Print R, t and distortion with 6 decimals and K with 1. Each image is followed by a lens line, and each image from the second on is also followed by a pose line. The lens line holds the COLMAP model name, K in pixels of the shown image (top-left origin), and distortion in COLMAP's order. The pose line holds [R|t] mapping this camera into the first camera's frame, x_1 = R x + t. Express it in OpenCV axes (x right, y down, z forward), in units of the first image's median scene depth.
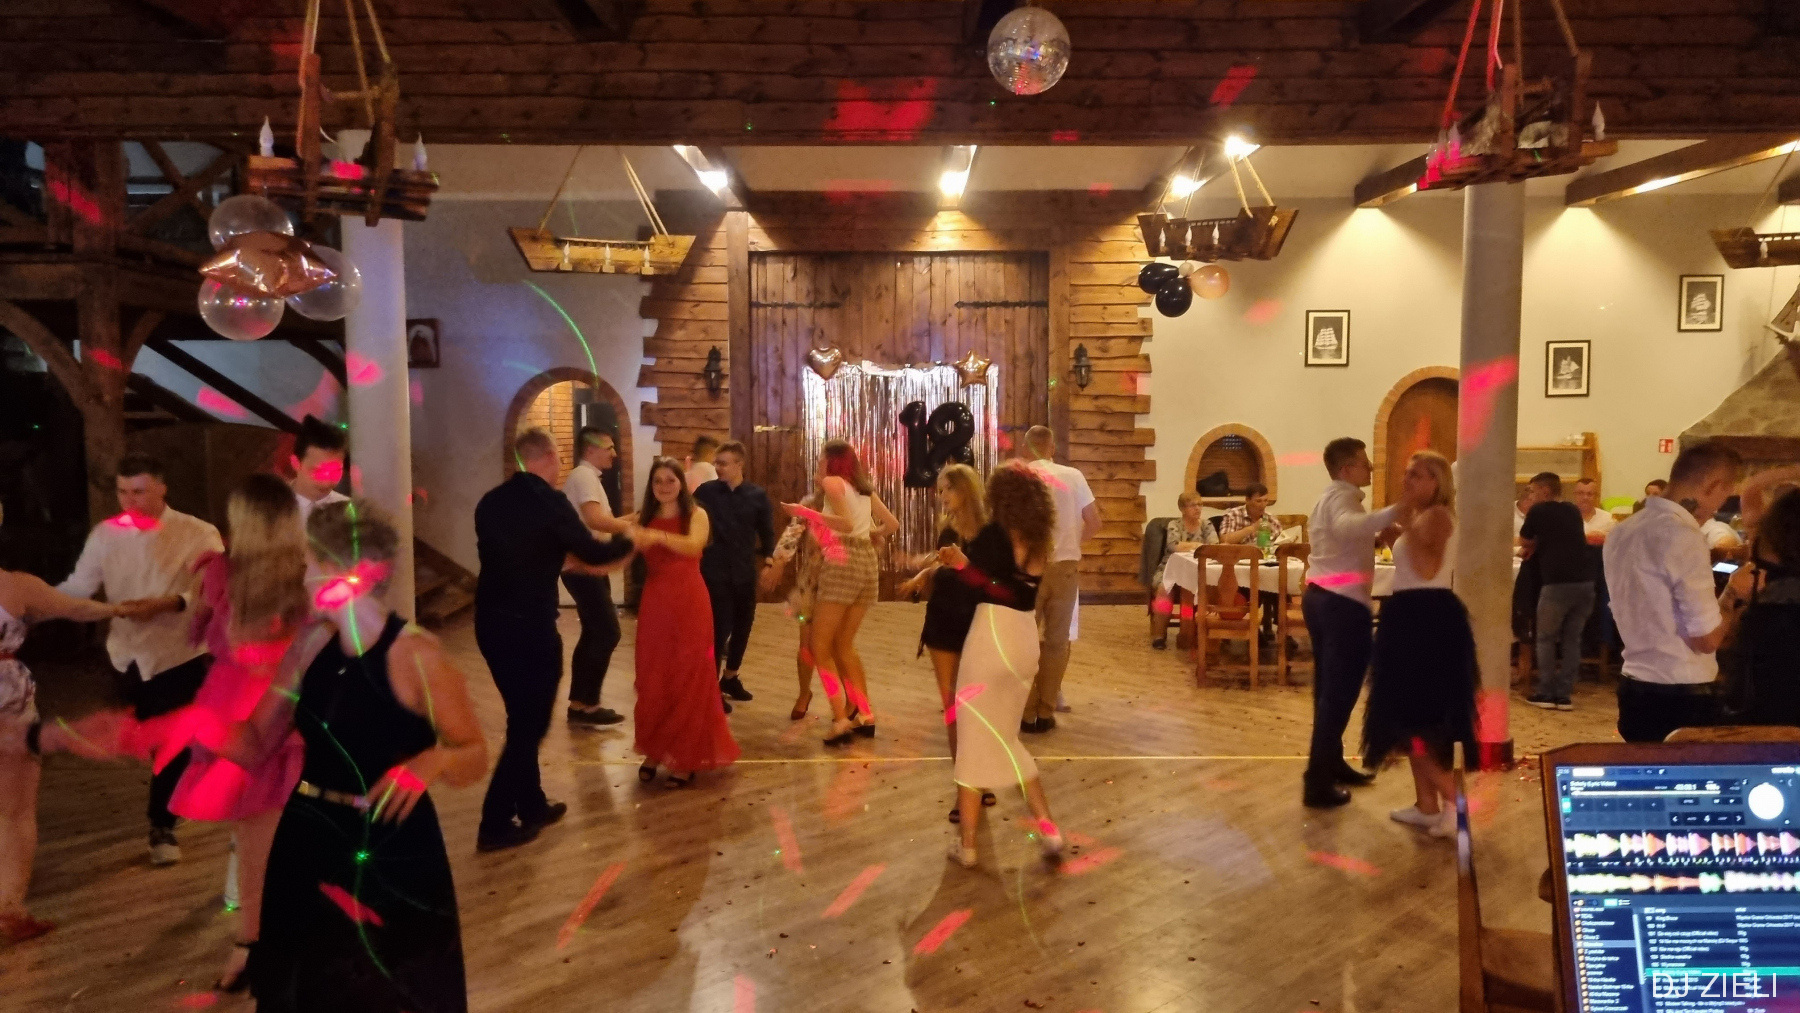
lens RADIAL K [[1388.8, 0, 895.4], [0, 1388.8, 505.4], [0, 0, 1]] dist [0.049705, -0.043888]
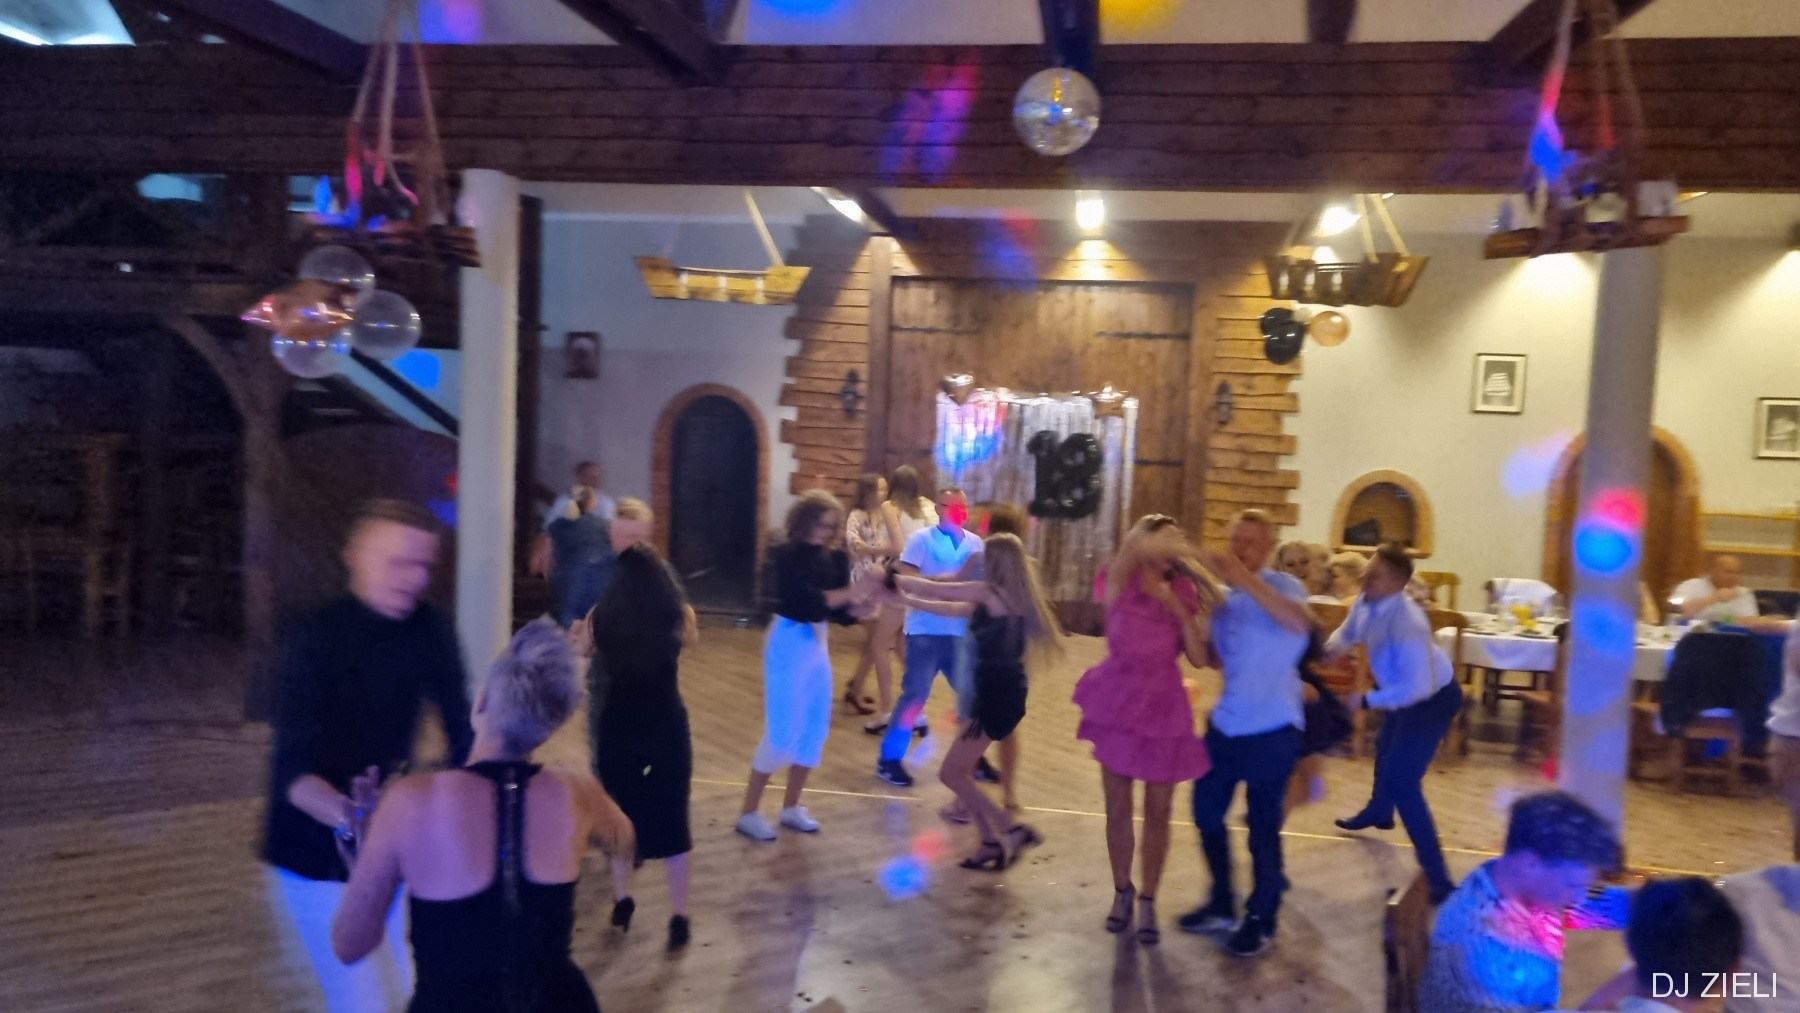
lens RADIAL K [[1388.8, 0, 895.4], [0, 1388.8, 505.4], [0, 0, 1]] dist [0.049705, -0.043888]
pose [[0.980256, 0.057312, -0.189243, 0.098491], [-0.056314, 0.998356, 0.010651, -0.026509], [0.189542, 0.000217, 0.981873, 0.006433]]
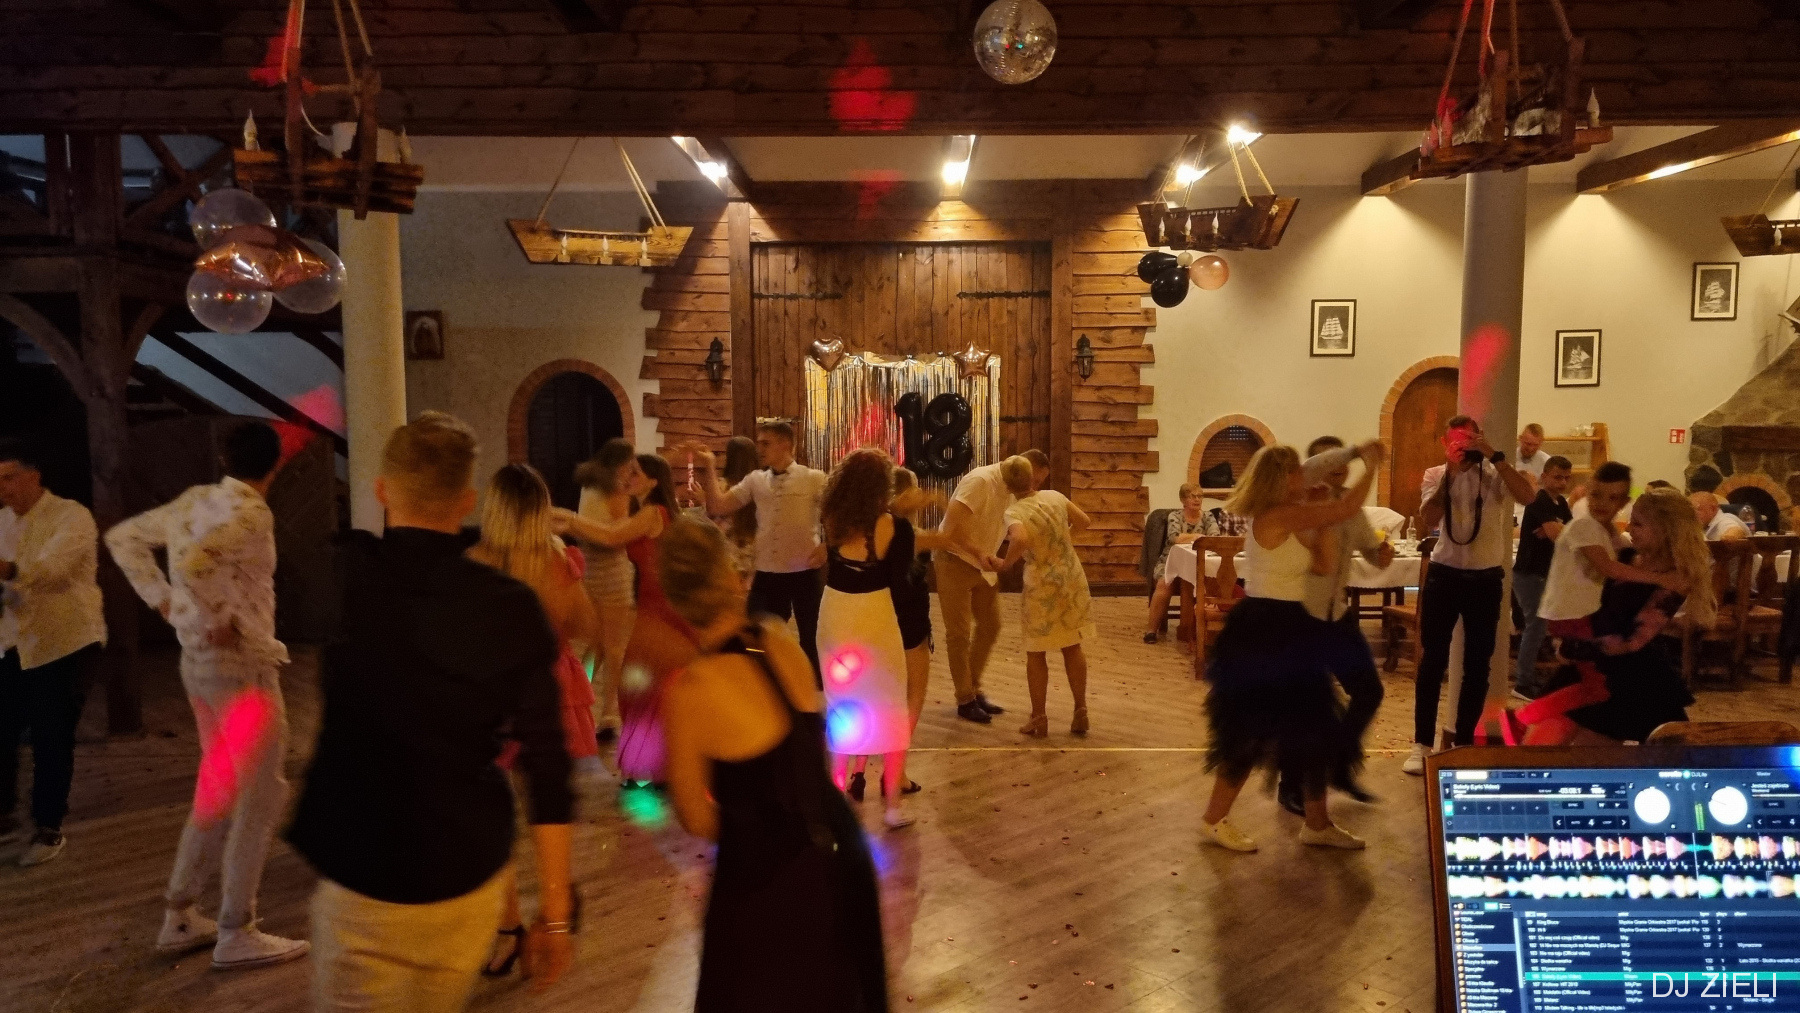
lens RADIAL K [[1387.1, 0, 884.1], [0, 1387.1, 522.9], [0, 0, 1]] dist [0.052156, -0.045929]
pose [[0.999817, 0.000579, -0.019098, 0.009752], [-0.000203, 0.999807, 0.019666, -0.000829], [0.019106, -0.019659, 0.999624, 0.000429]]
